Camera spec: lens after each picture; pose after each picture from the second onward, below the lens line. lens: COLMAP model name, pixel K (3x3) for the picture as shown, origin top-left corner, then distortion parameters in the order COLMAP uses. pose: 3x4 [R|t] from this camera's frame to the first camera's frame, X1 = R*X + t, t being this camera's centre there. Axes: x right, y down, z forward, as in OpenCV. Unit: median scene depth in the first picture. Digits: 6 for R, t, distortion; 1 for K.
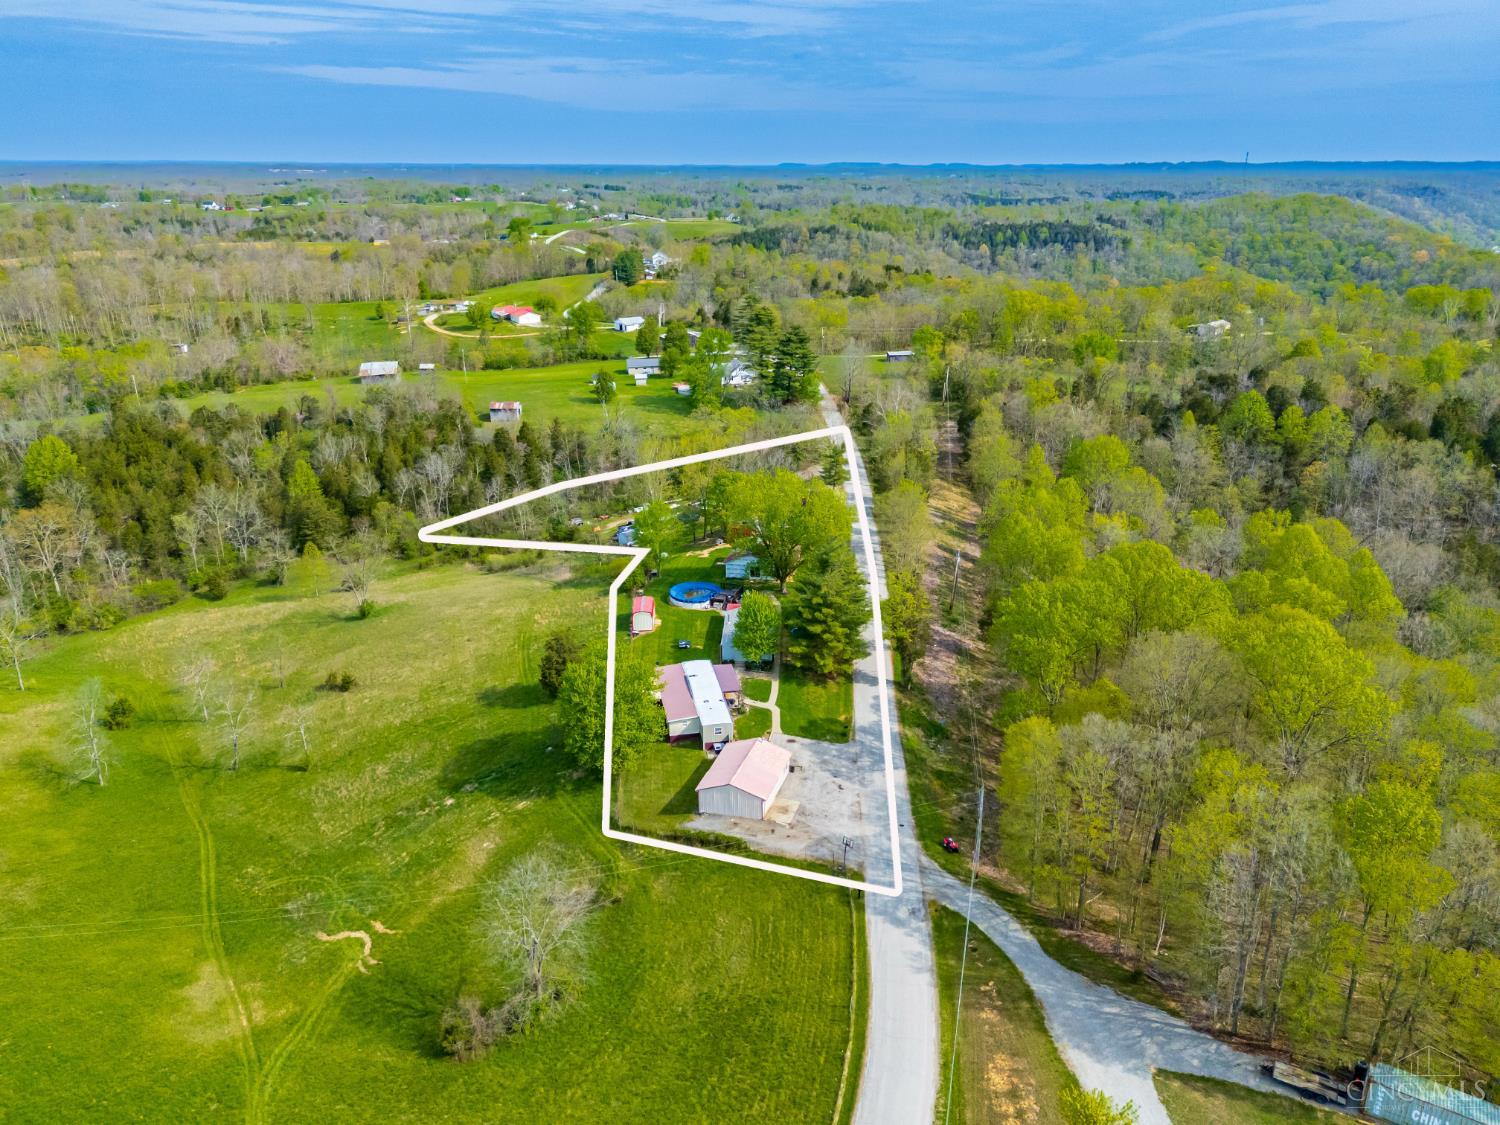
lens RADIAL K [[1131.6, 0, 750.0], [0, 1131.6, 562.5], [0, 0, 1]] dist [0.002893, 0.001401]
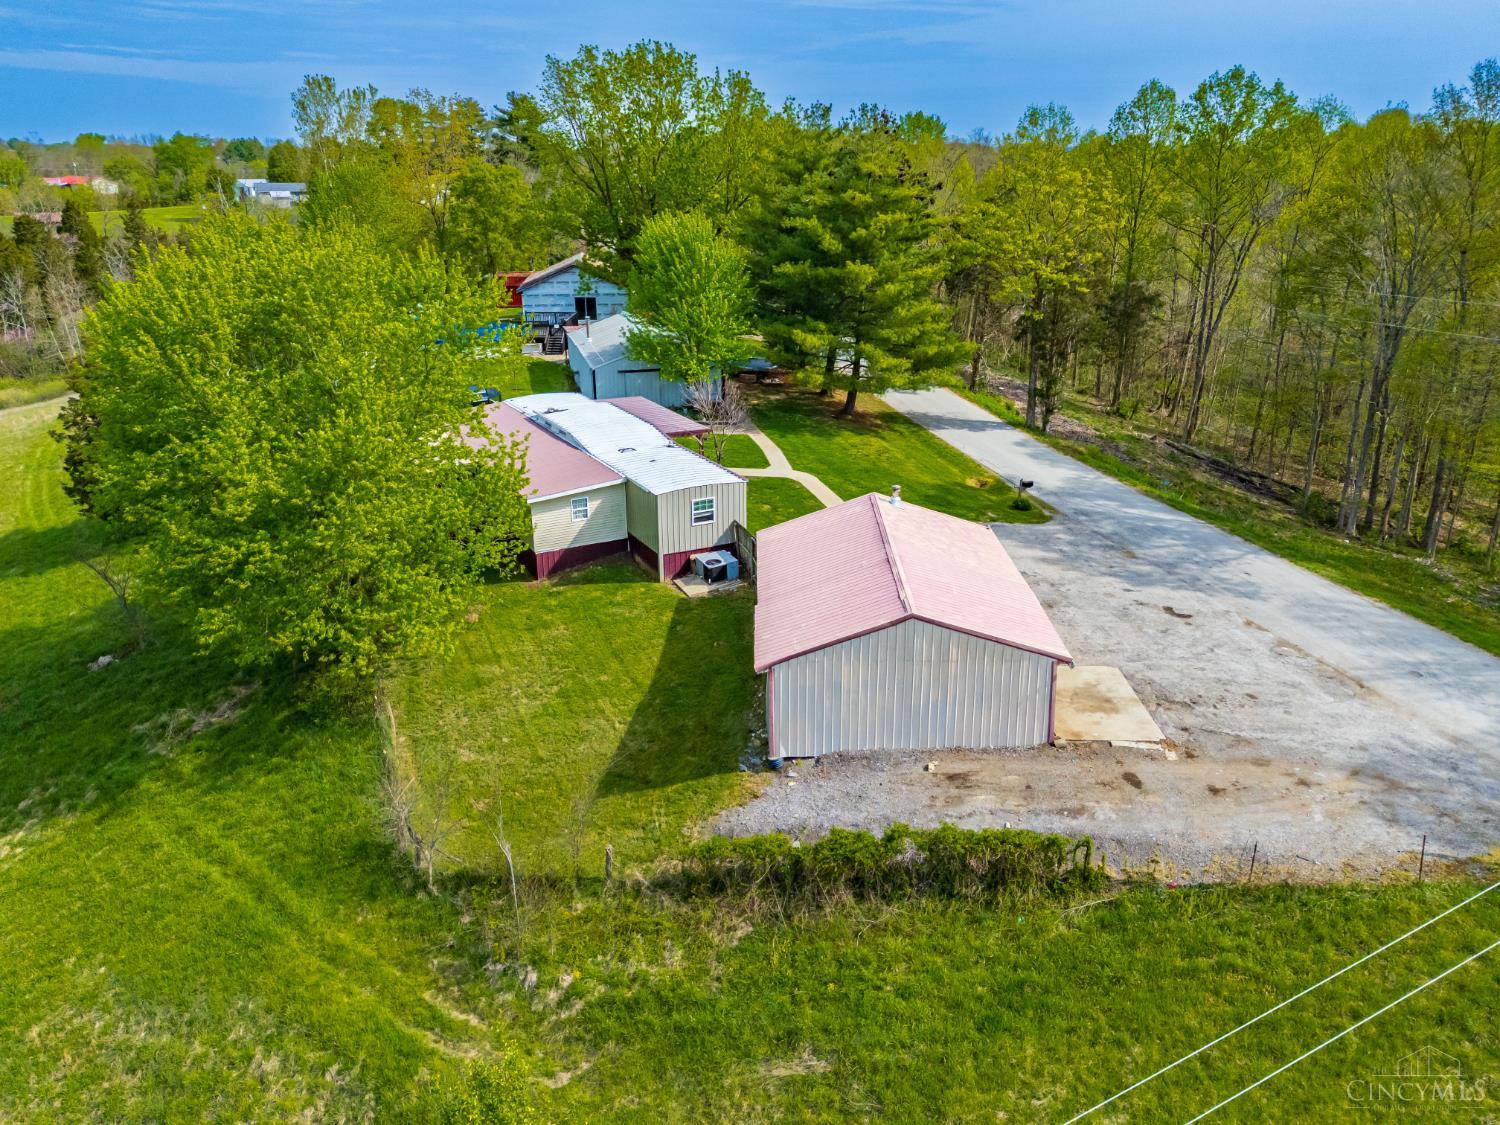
lens RADIAL K [[1131.6, 0, 750.0], [0, 1131.6, 562.5], [0, 0, 1]] dist [0.002893, 0.001401]
pose [[0.953871, -0.100446, 0.282914, -0.103065], [0.102037, 0.994739, 0.009145, 0.160120], [-0.282344, 0.020144, 0.959102, 0.697771]]
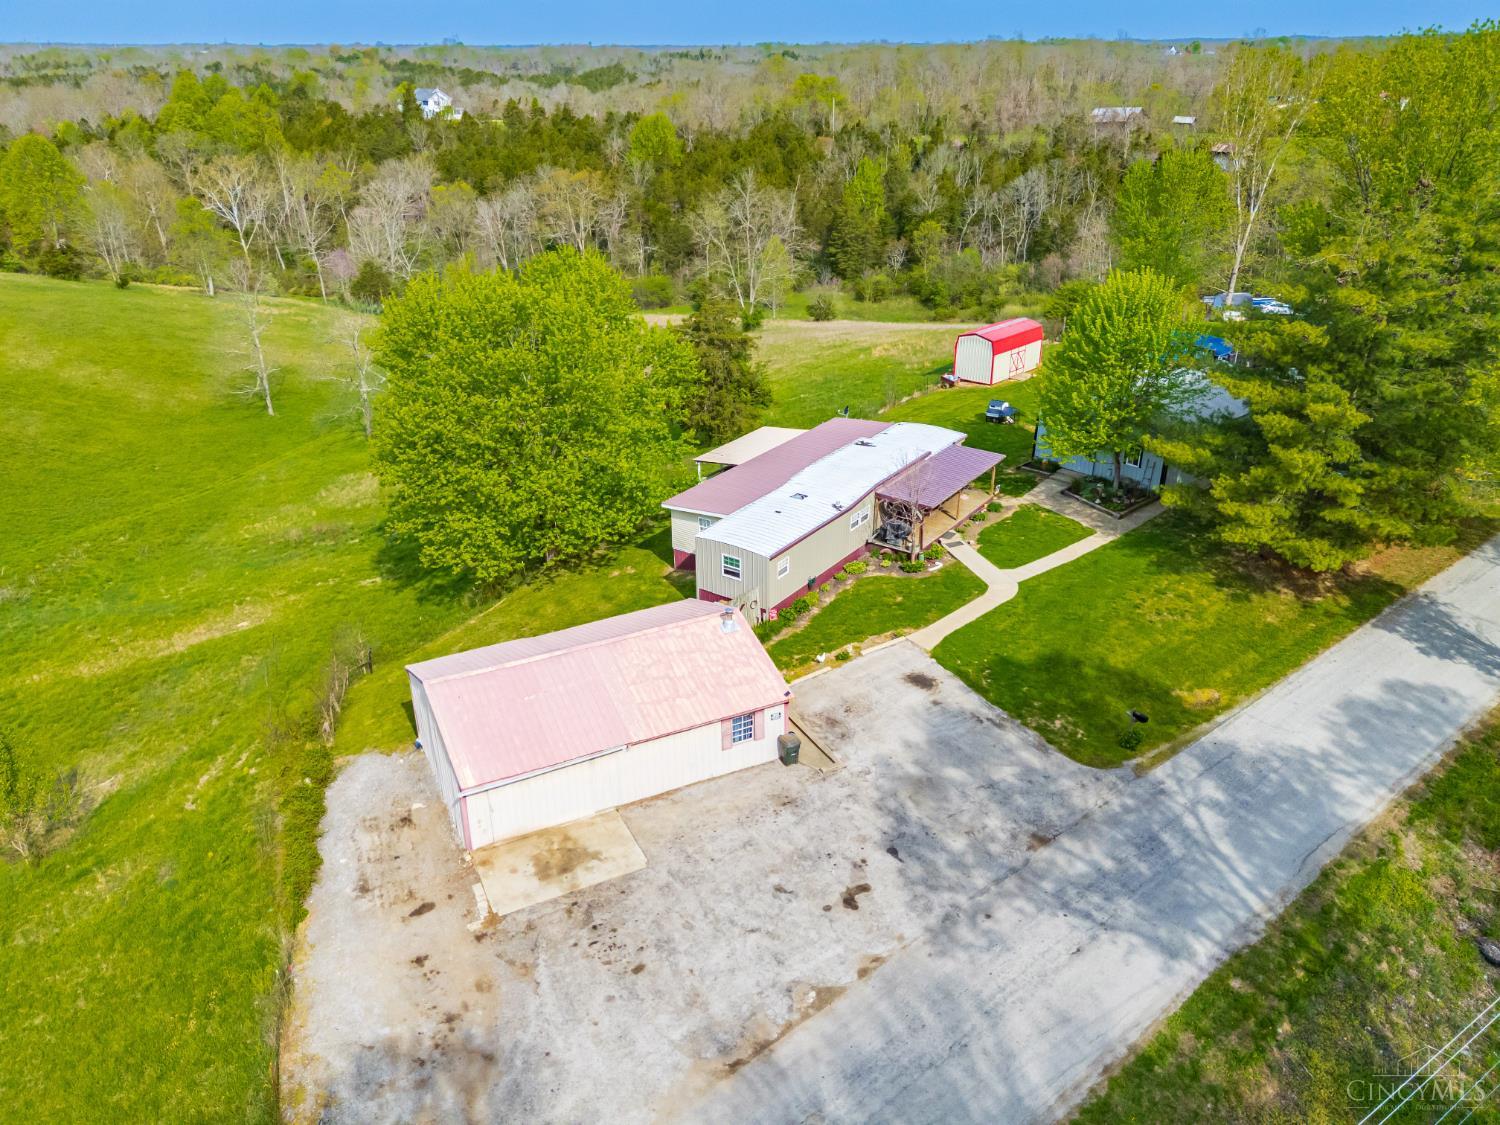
lens RADIAL K [[1131.6, 0, 750.0], [0, 1131.6, 562.5], [0, 0, 1]] dist [0.002893, 0.001401]
pose [[0.699178, 0.306969, -0.645693, 0.187769], [-0.251653, 0.951004, 0.179618, 0.086288], [0.669194, 0.036906, 0.742171, 0.751112]]
